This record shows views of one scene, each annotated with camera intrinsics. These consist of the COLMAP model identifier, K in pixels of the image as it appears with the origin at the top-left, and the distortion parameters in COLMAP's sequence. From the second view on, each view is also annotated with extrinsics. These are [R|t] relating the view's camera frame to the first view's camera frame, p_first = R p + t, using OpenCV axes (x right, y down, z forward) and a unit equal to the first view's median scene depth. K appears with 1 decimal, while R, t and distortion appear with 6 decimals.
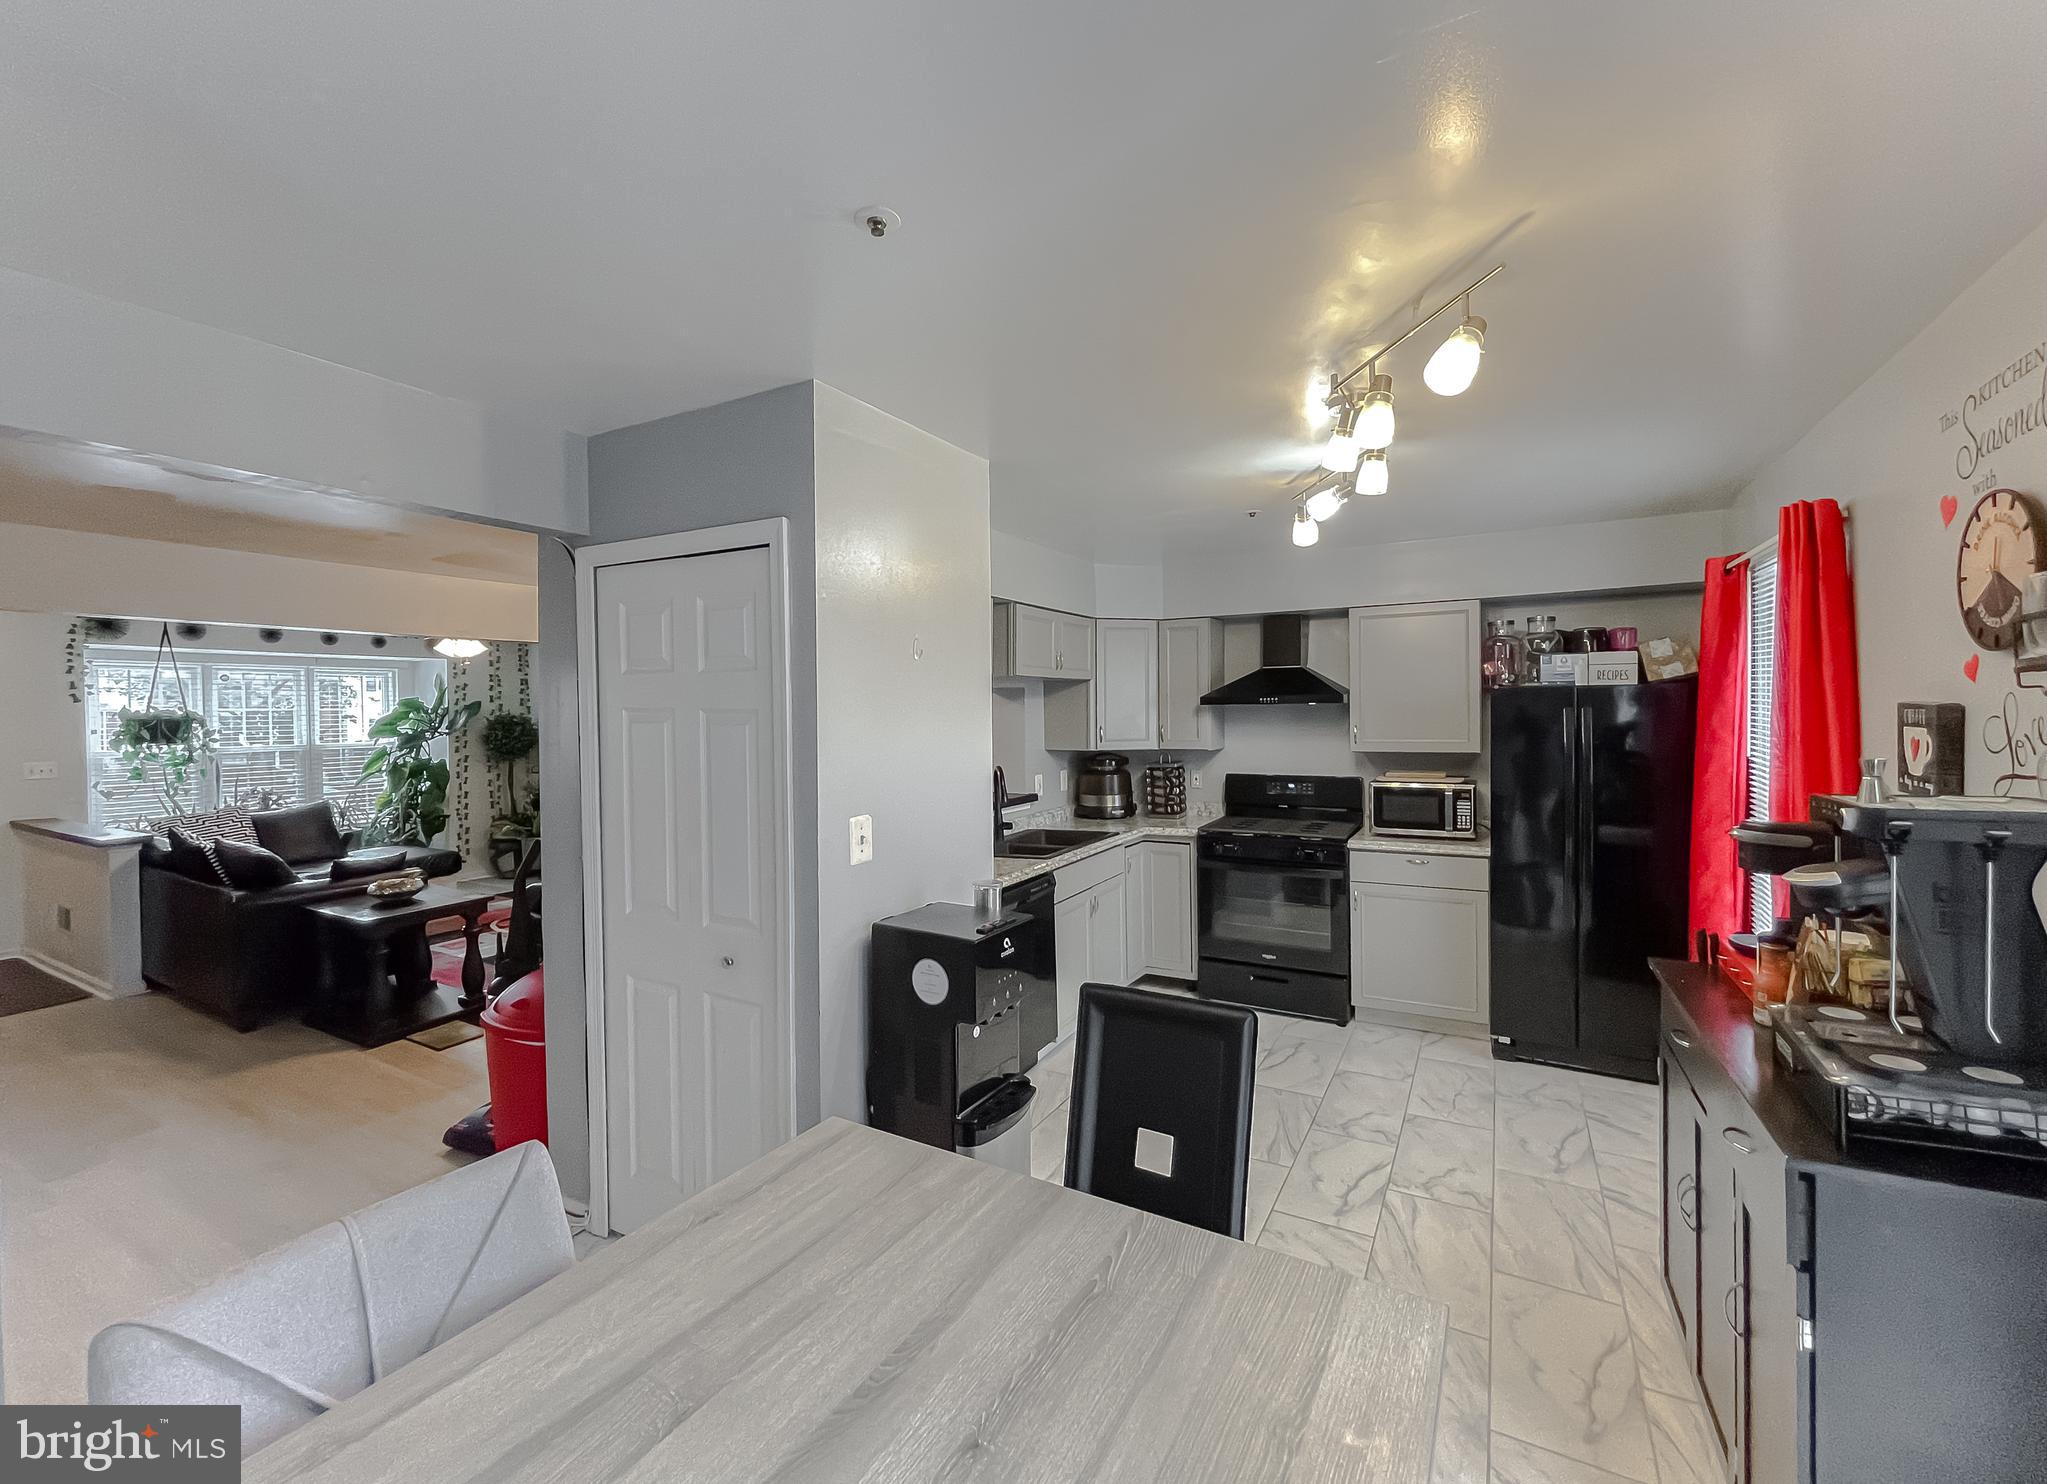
lens RADIAL K [[856.2, 0, 1017.0], [0, 856.2, 722.6], [0, 0, 1]] dist [-0.000866, 0.000023]
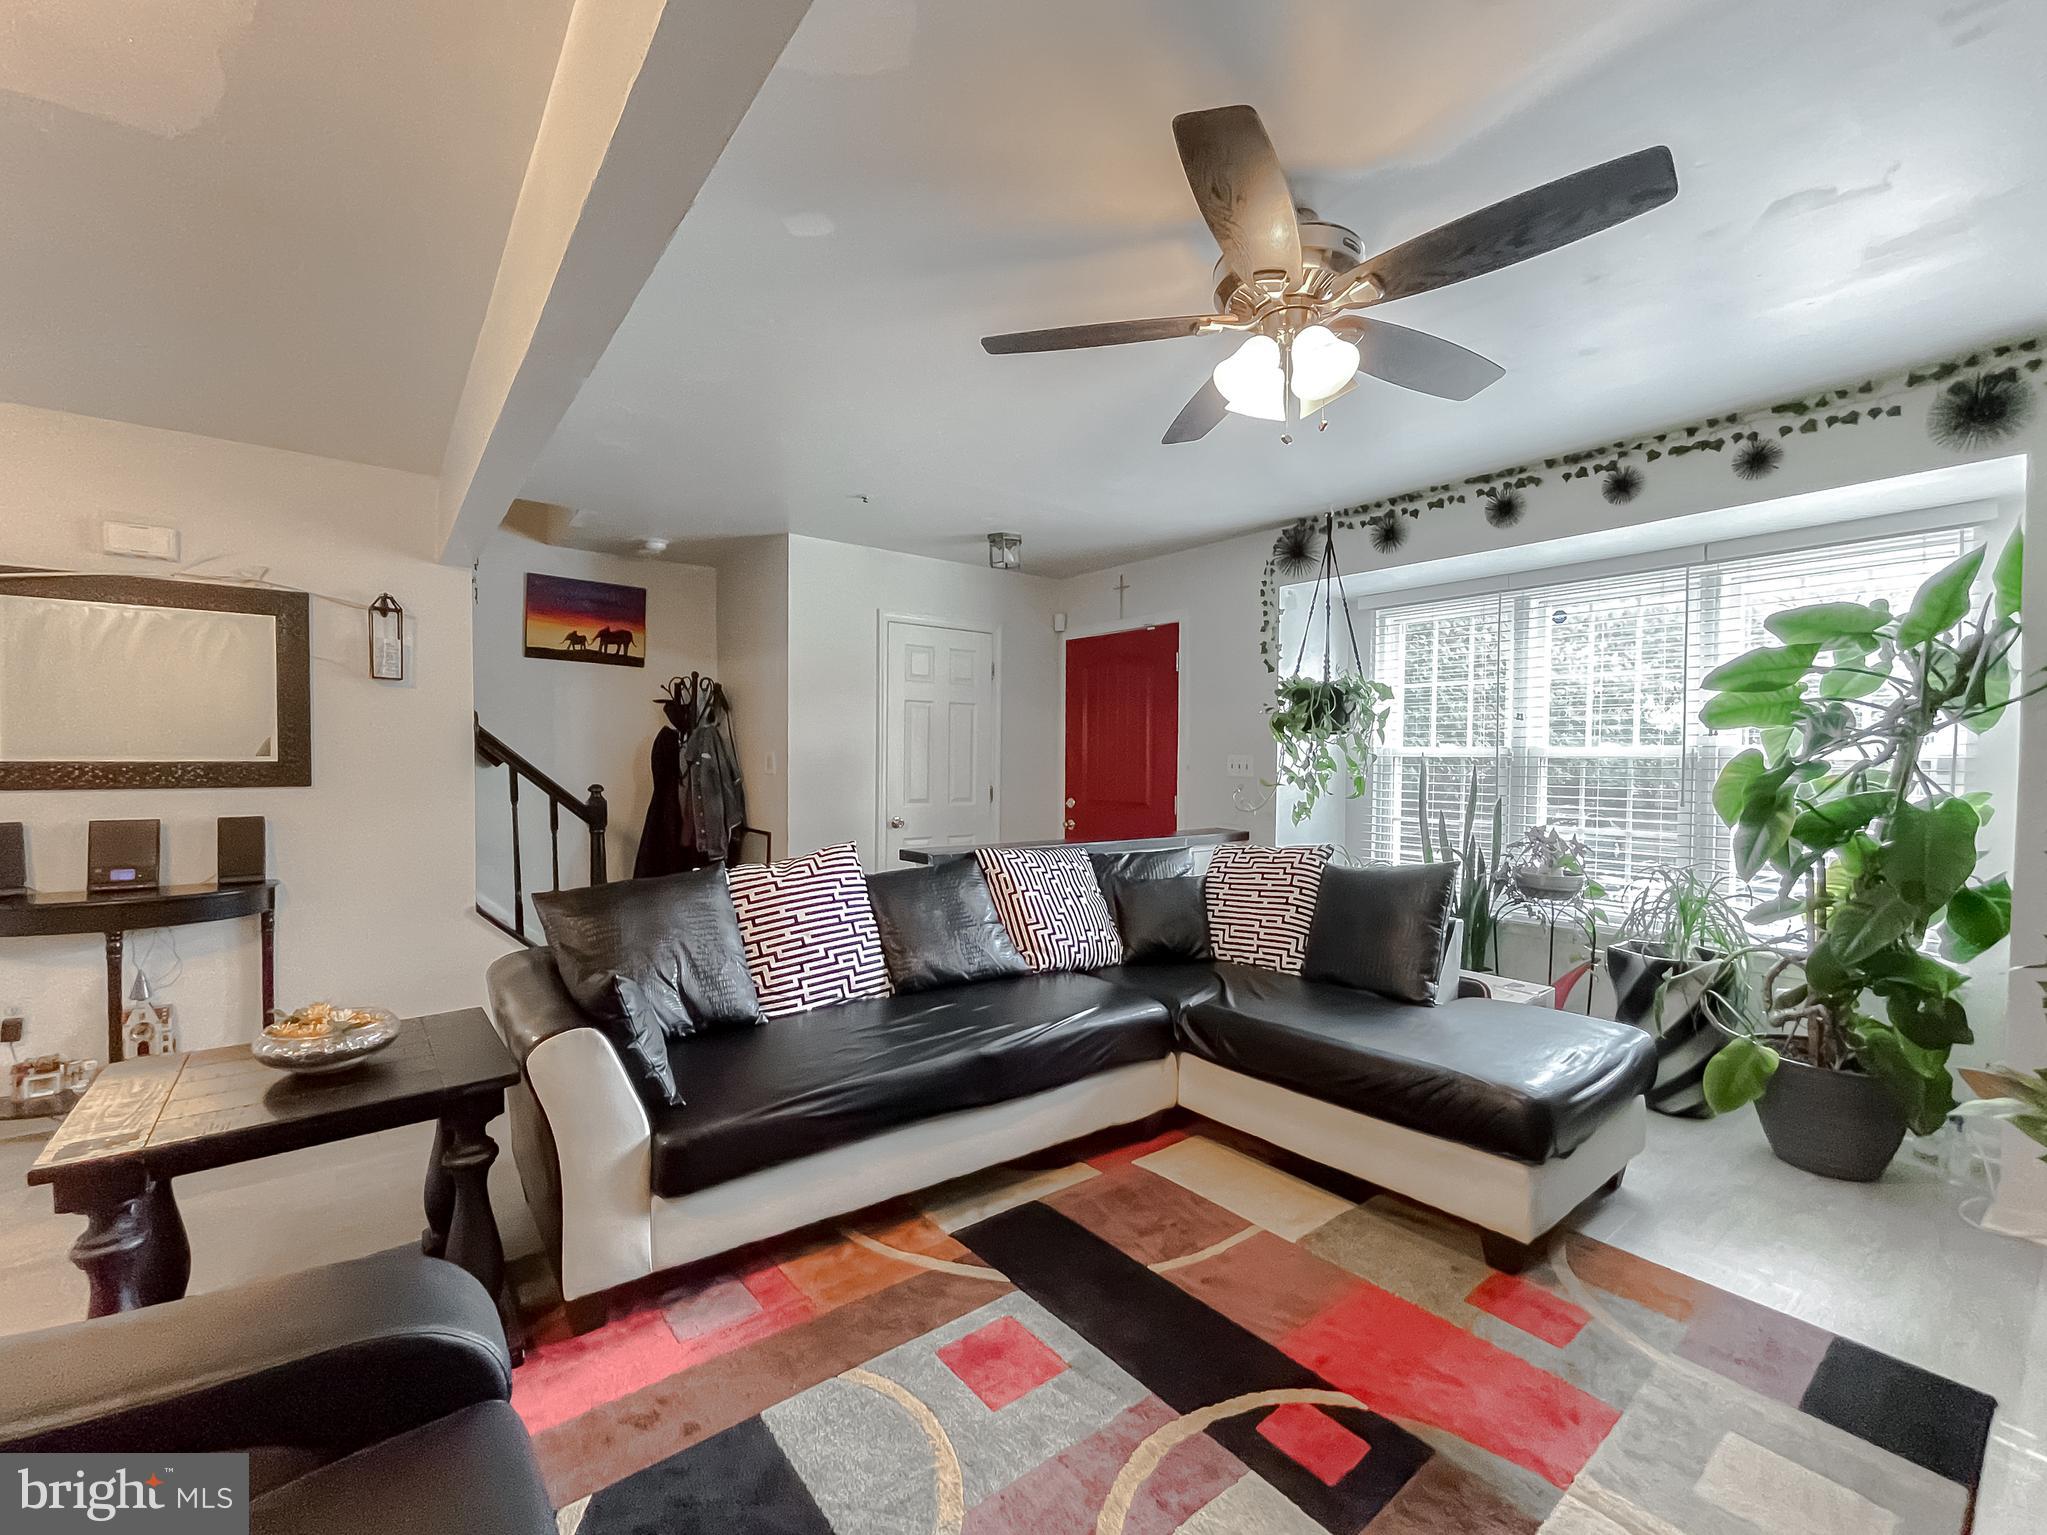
lens RADIAL K [[856.2, 0, 1022.9], [0, 856.2, 775.2], [0, 0, 1]] dist [-0.001962, 0.000477]
pose [[-0.379221, 0.026591, -0.924924, -0.515945], [-0.018546, 0.999168, 0.036329, 0.055049], [0.925120, 0.030931, -0.378412, 1.513517]]
